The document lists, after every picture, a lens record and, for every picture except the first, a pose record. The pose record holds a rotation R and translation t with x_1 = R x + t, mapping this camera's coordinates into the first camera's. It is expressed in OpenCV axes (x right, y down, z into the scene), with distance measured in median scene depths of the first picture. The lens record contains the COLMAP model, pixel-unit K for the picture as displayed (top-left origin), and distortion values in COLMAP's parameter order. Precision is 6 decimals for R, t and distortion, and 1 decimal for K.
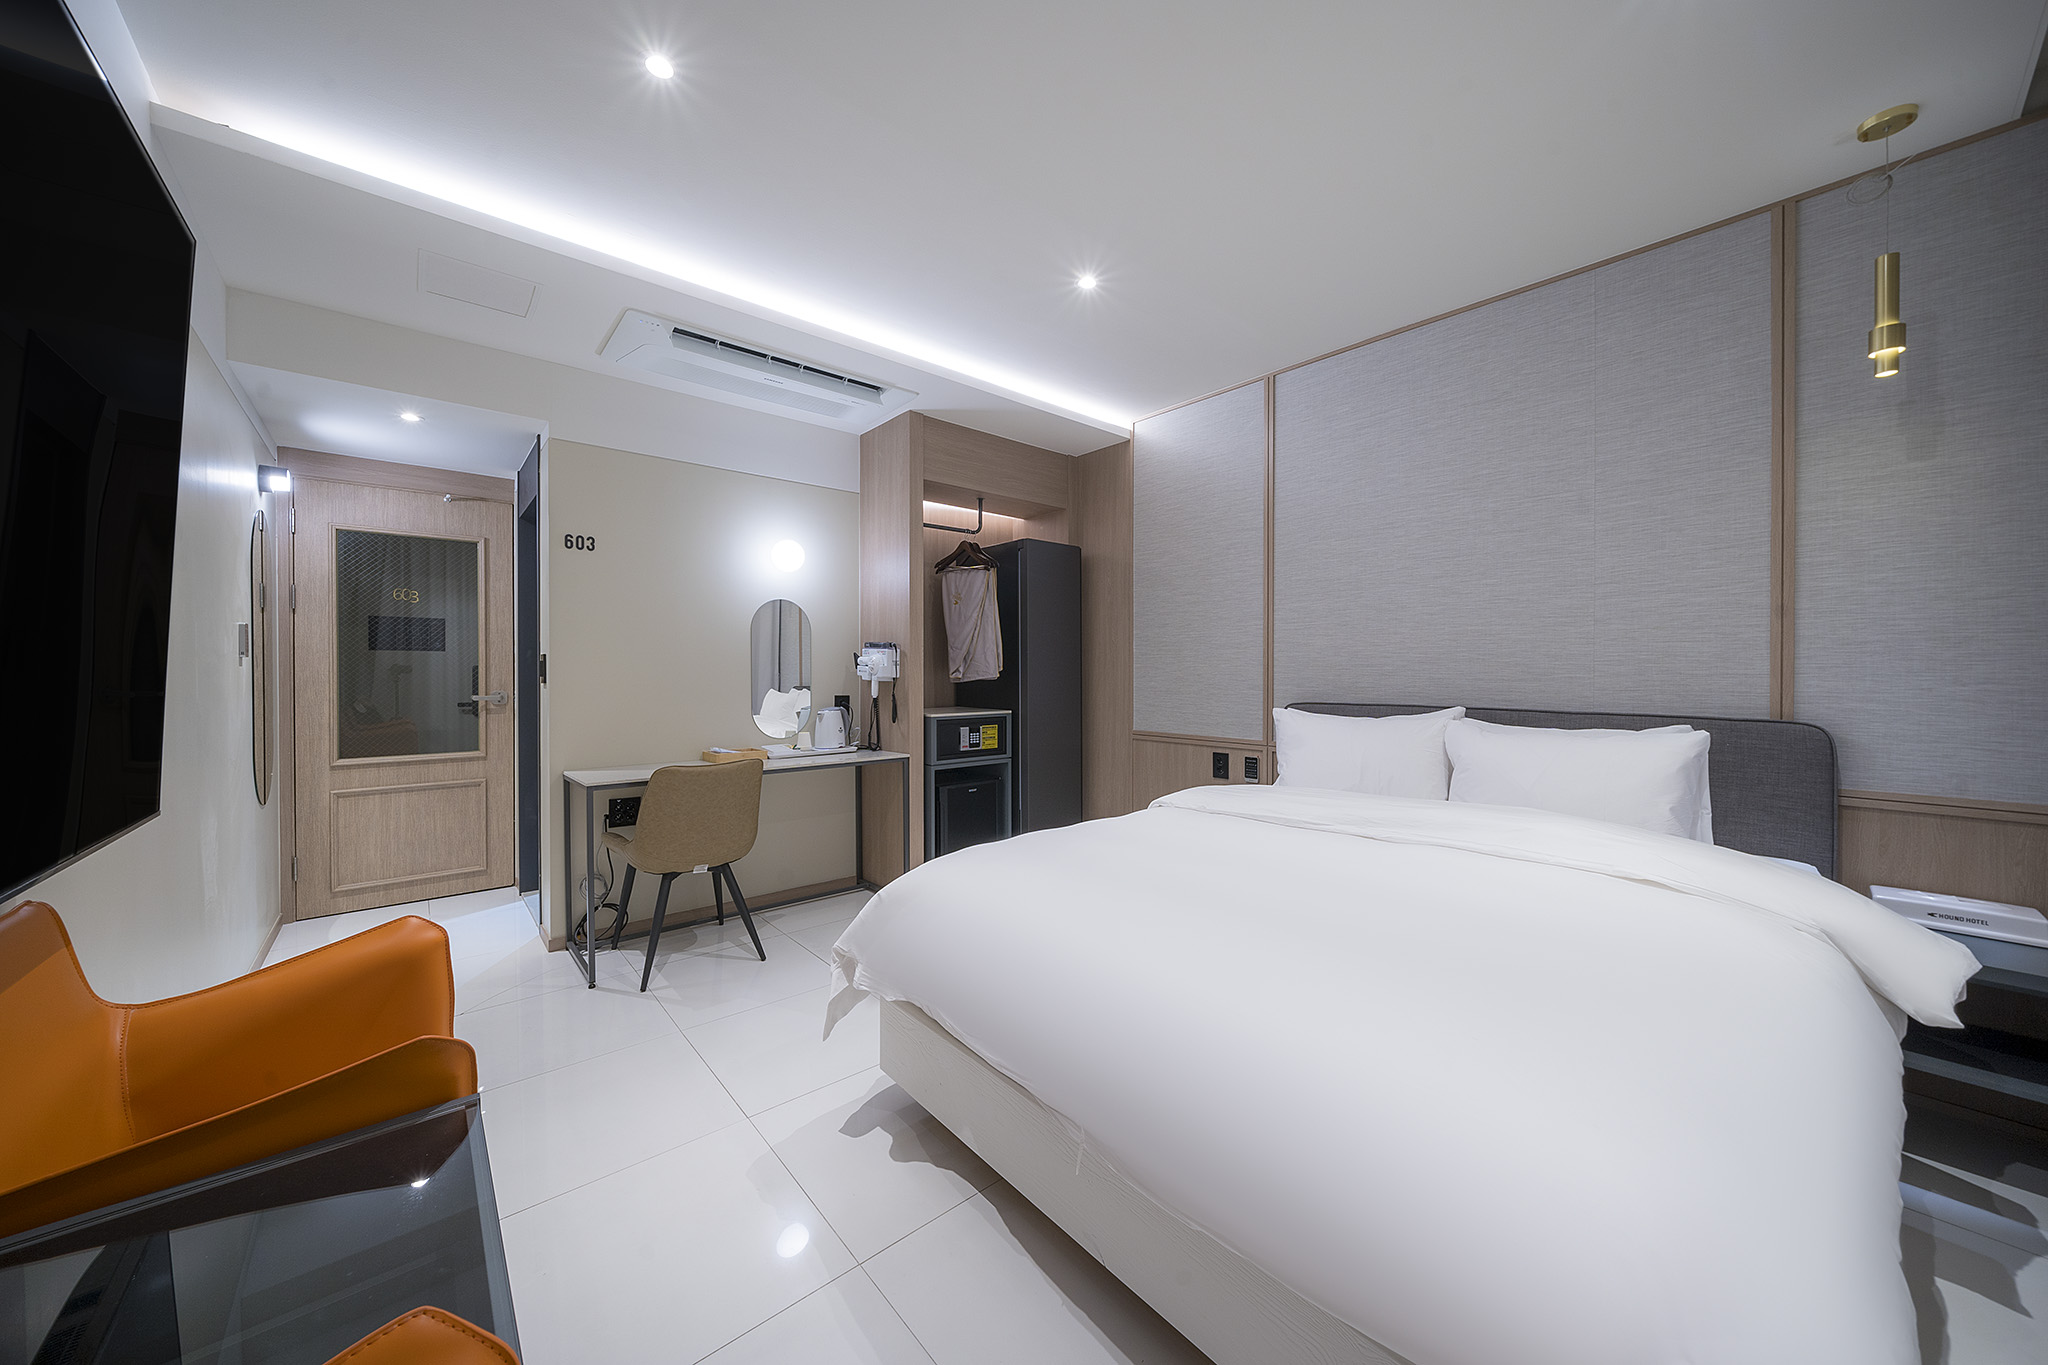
lens RADIAL K [[709.1, 0, 1025.6], [0, 709.1, 676.3], [0, 0, 1]] dist [-0.000936, -0.000035]
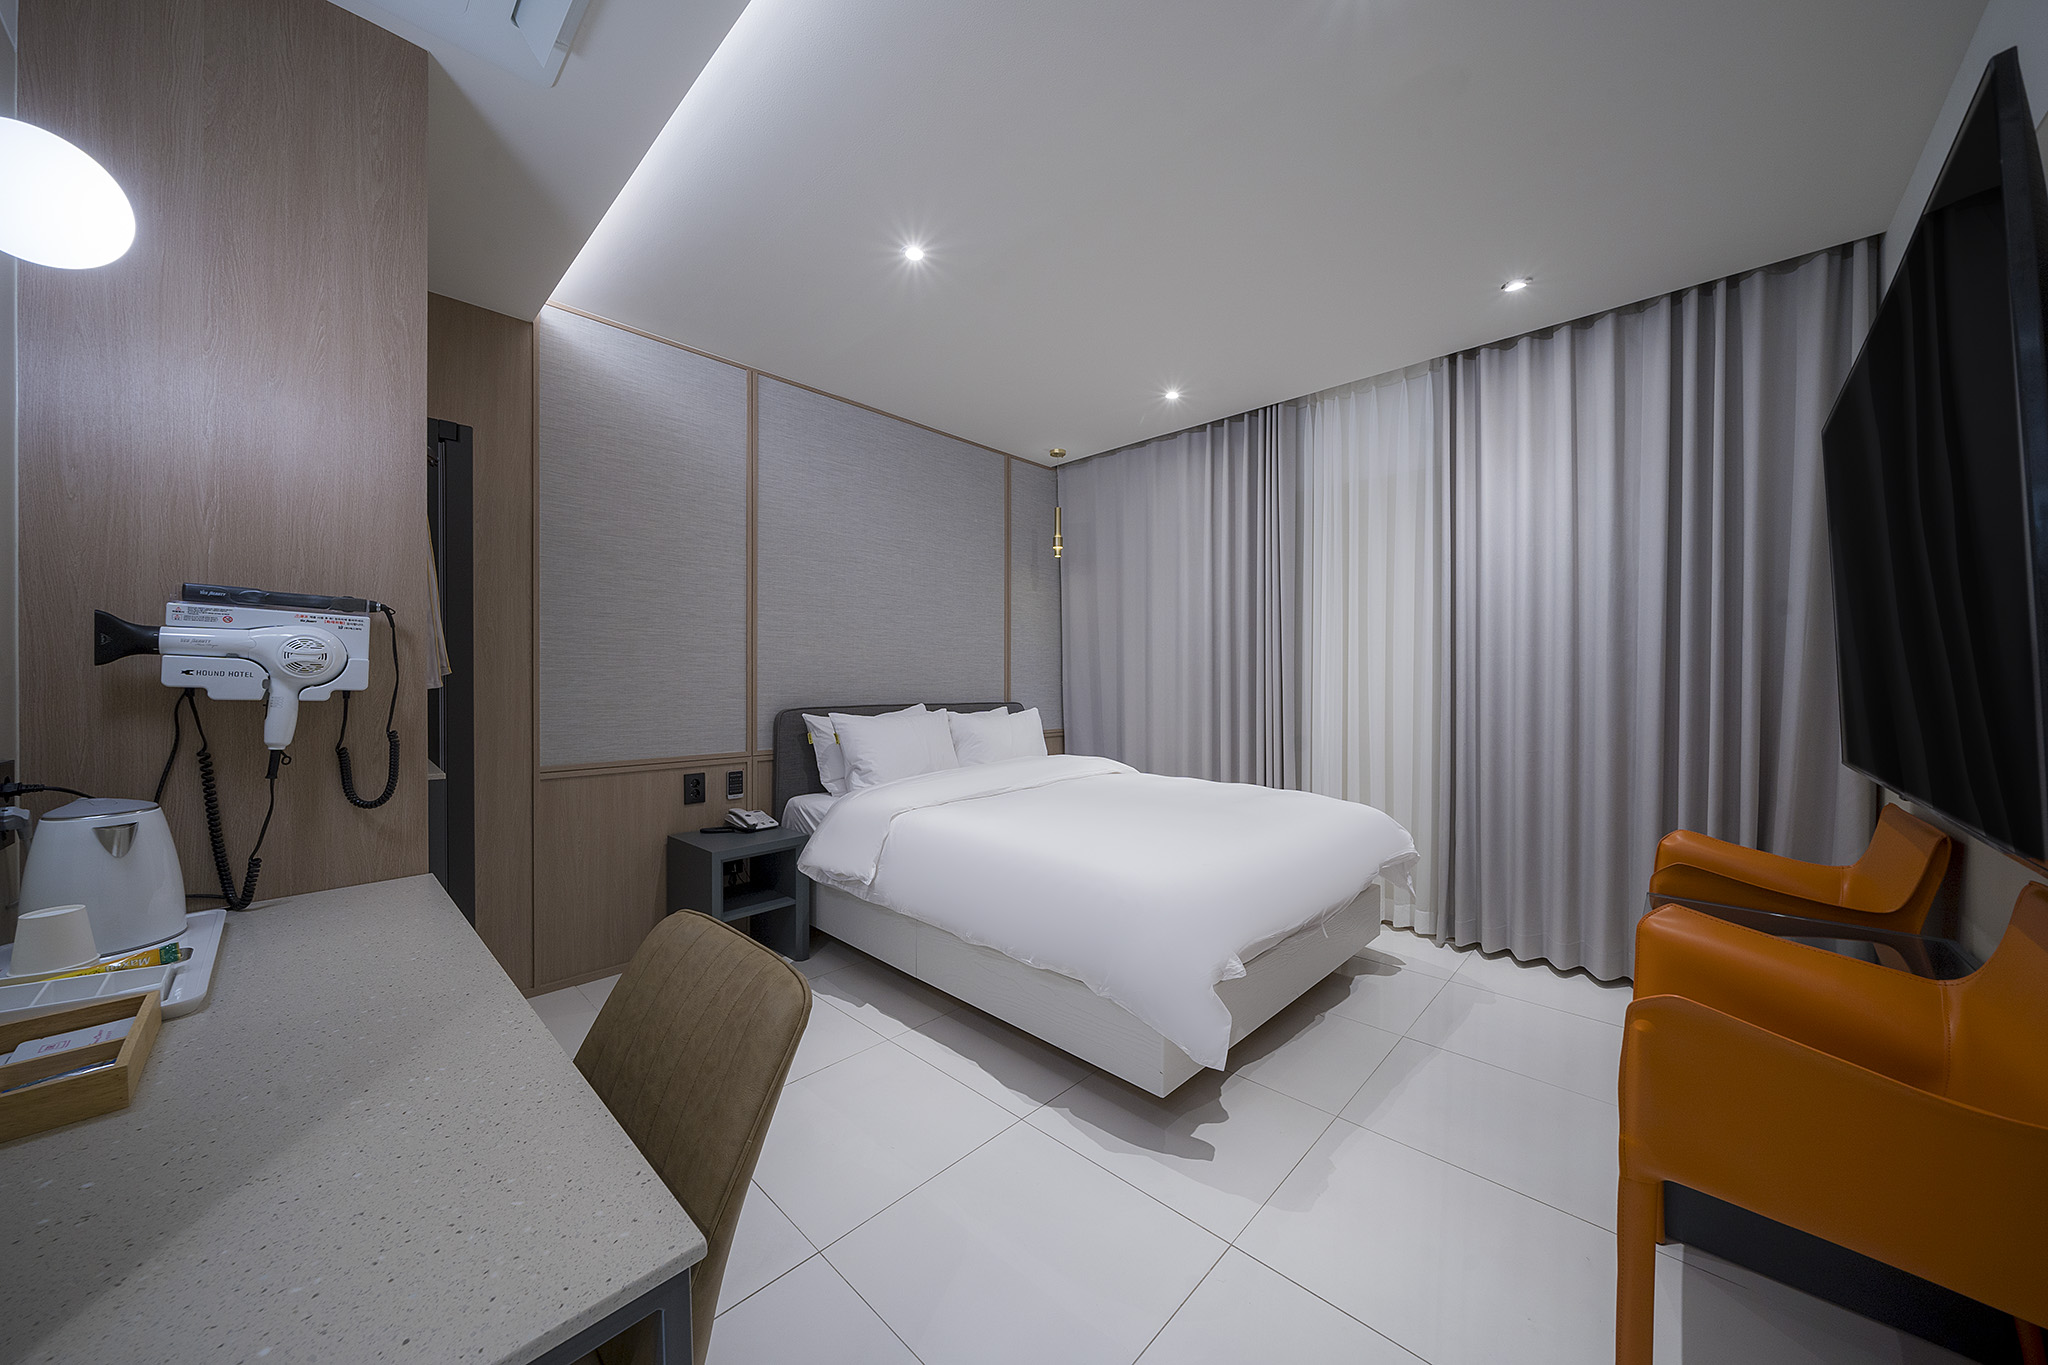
lens RADIAL K [[709.1, 0, 1025.6], [0, 709.1, 676.3], [0, 0, 1]] dist [-0.000936, -0.000035]
pose [[-0.092886, 0.006539, 0.995655, -0.649527], [0.006385, 0.999962, -0.005972, -0.001493], [-0.995656, 0.005803, -0.092924, 0.727772]]
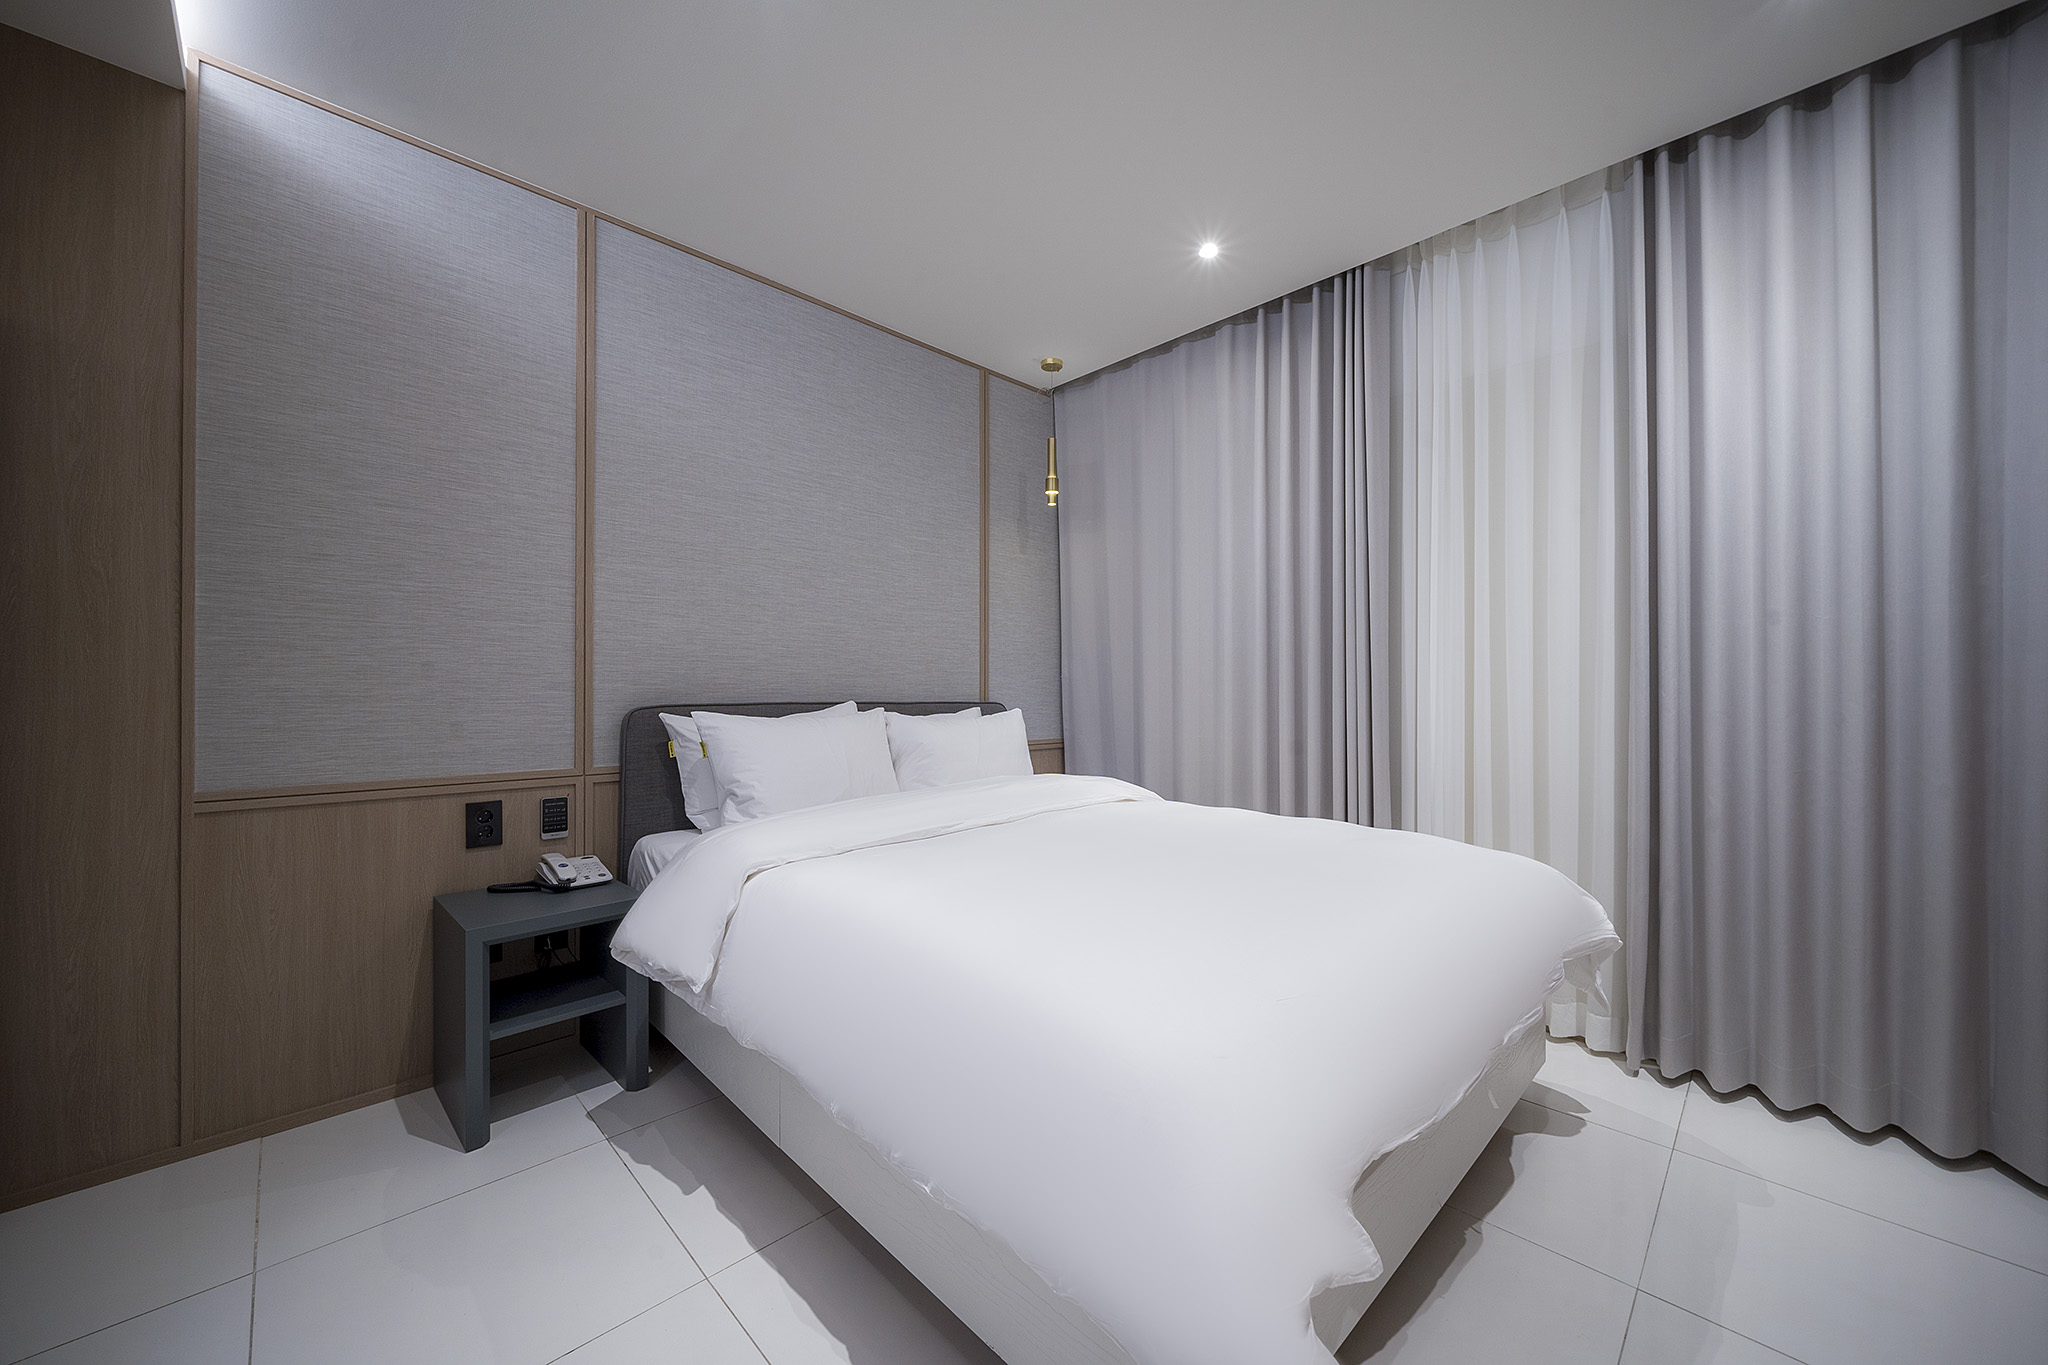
lens RADIAL K [[750.6, 0, 1010.5], [0, 750.6, 684.5], [0, 0, 1]] dist [0.000711, 0.000035]
pose [[-0.038196, 0.012415, 0.999193, -0.363447], [0.009539, 0.999882, -0.012059, 0.027043], [-0.999225, 0.009070, -0.038309, 0.641960]]
